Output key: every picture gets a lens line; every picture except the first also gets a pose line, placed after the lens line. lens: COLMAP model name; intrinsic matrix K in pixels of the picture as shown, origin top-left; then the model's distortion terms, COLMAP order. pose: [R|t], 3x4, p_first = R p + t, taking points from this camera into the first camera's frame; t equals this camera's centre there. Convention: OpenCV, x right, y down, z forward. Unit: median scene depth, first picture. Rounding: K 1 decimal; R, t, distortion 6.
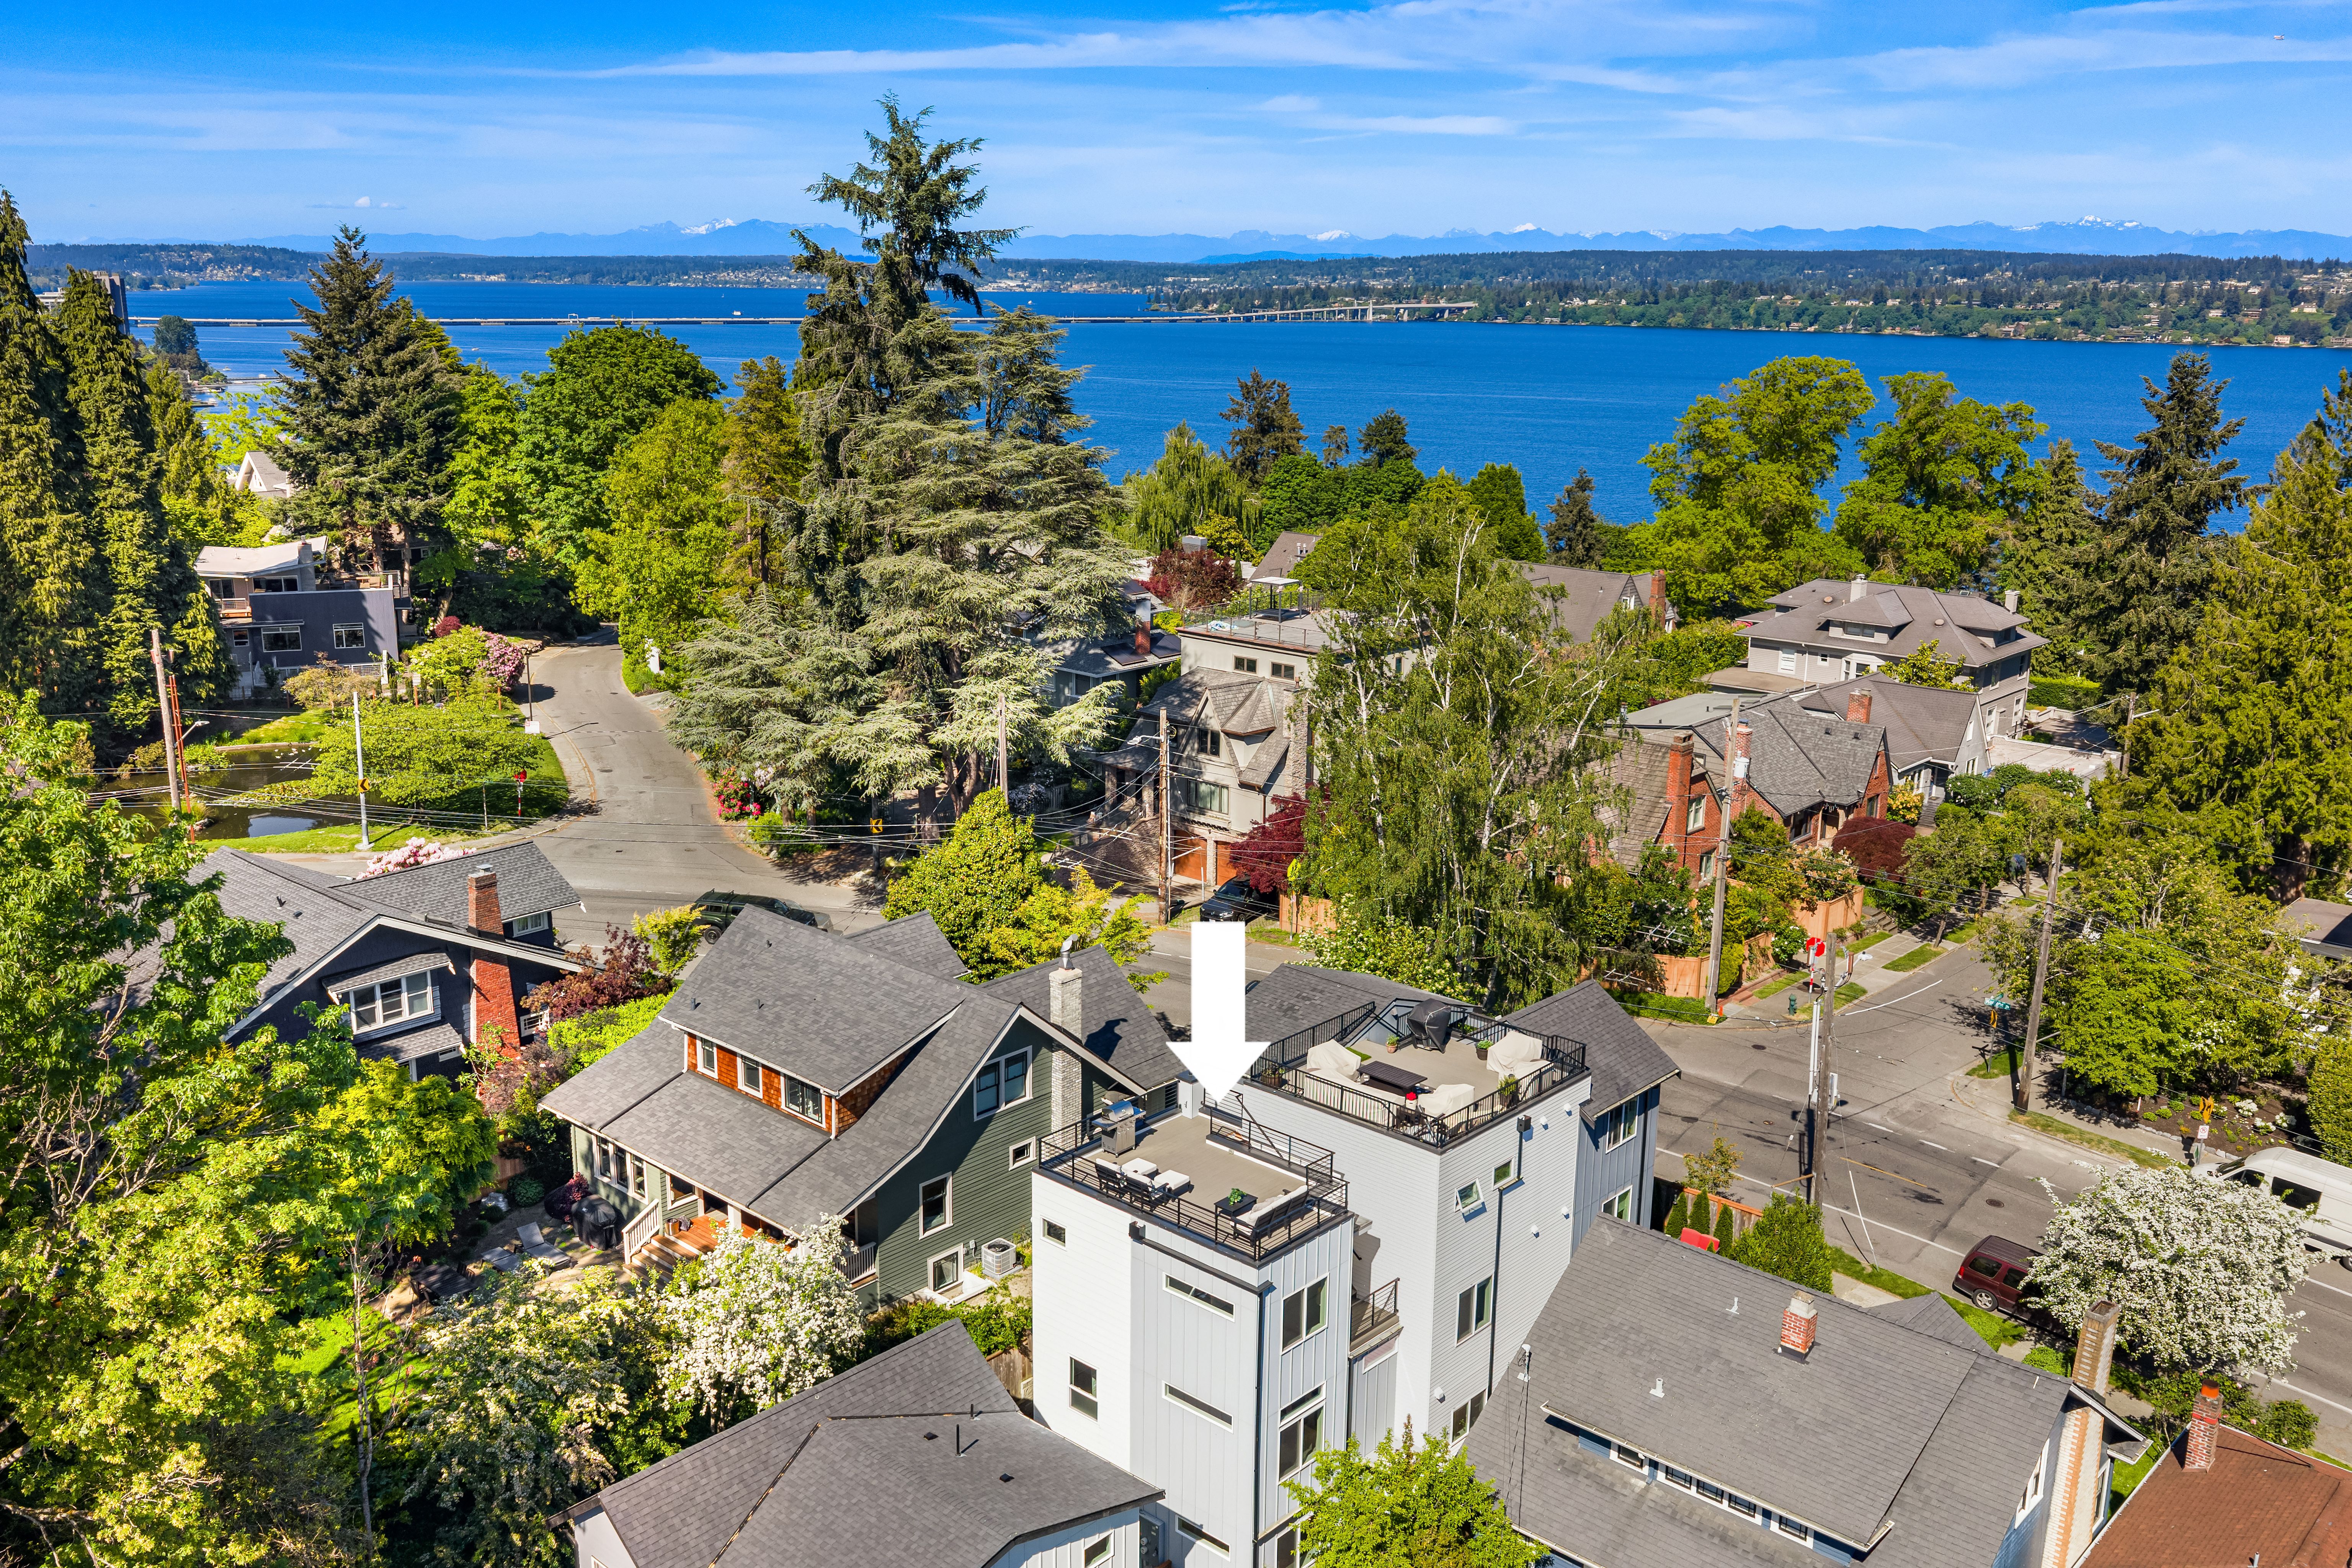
lens RADIAL K [[2020.7, 0, 1162.2], [0, 2020.7, 792.9], [0, 0, 1]] dist [0.034571, -0.063094]
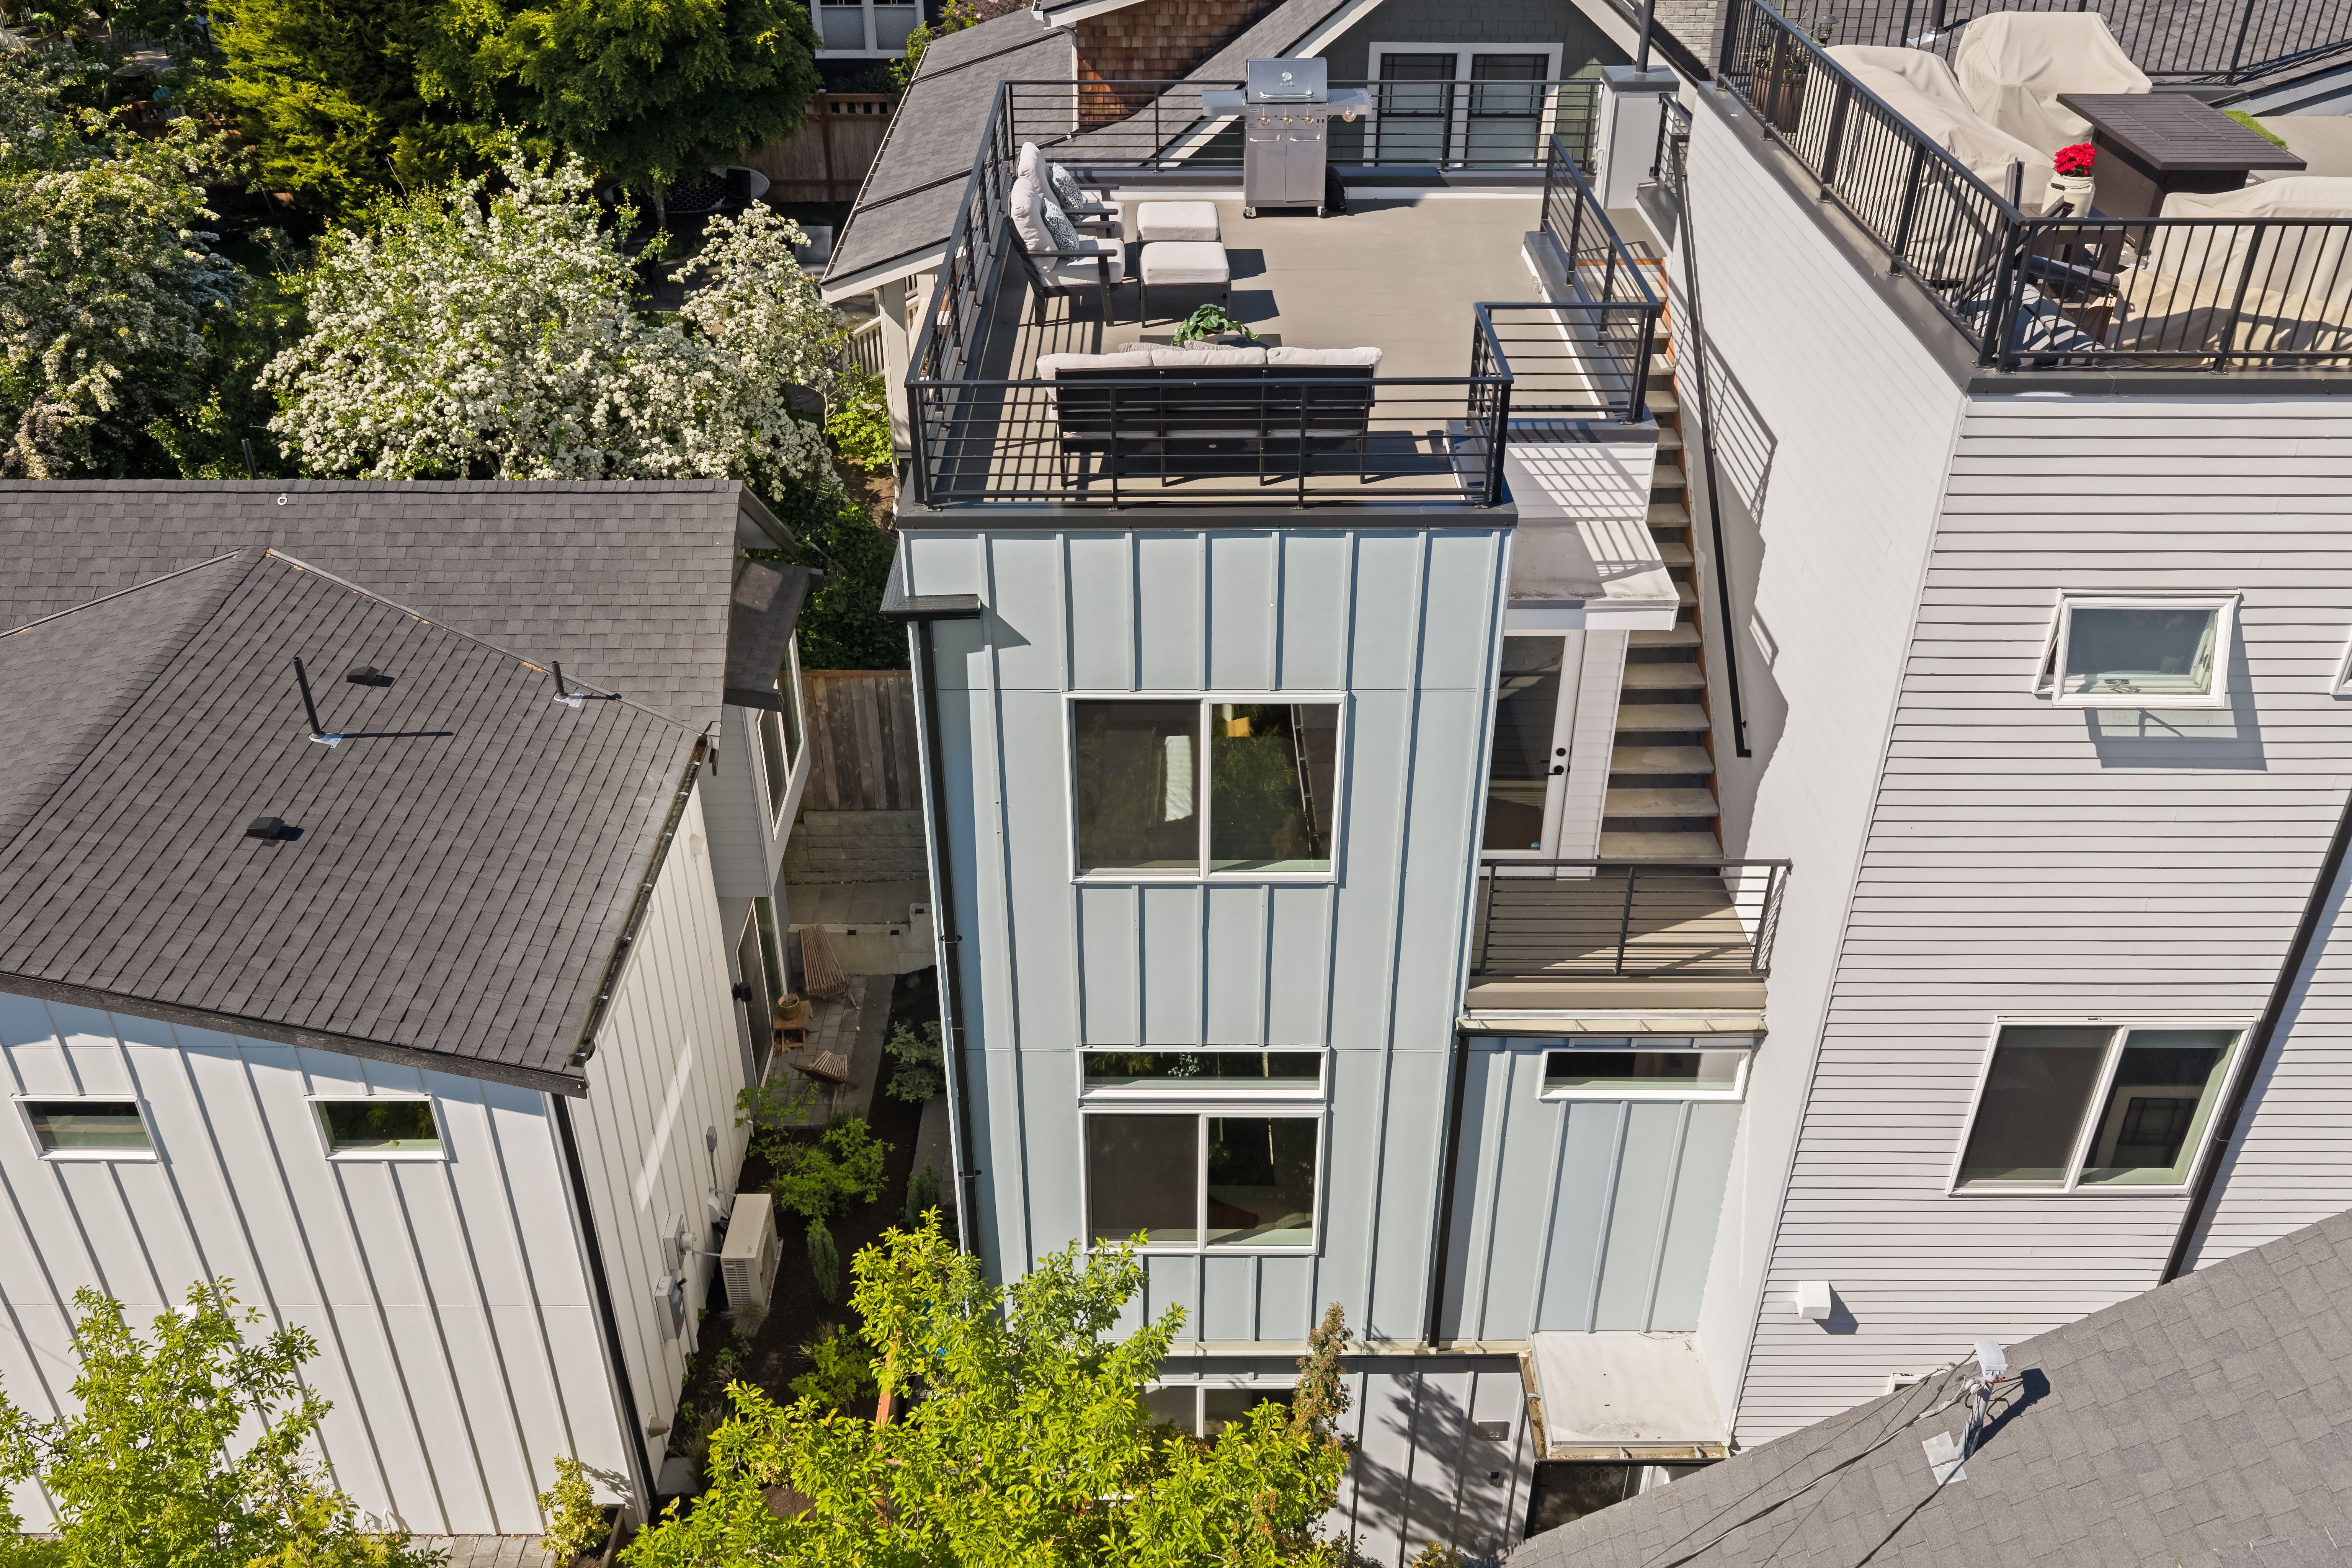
lens RADIAL K [[1946.1, 0, 1172.8], [0, 1946.1, 793.6], [0, 0, 1]] dist [0.011382, -0.002527]
pose [[0.671477, 0.396663, -0.625921, 0.130892], [-0.182206, 0.907116, 0.379396, 0.089506], [0.718275, -0.140709, 0.681382, 0.462905]]
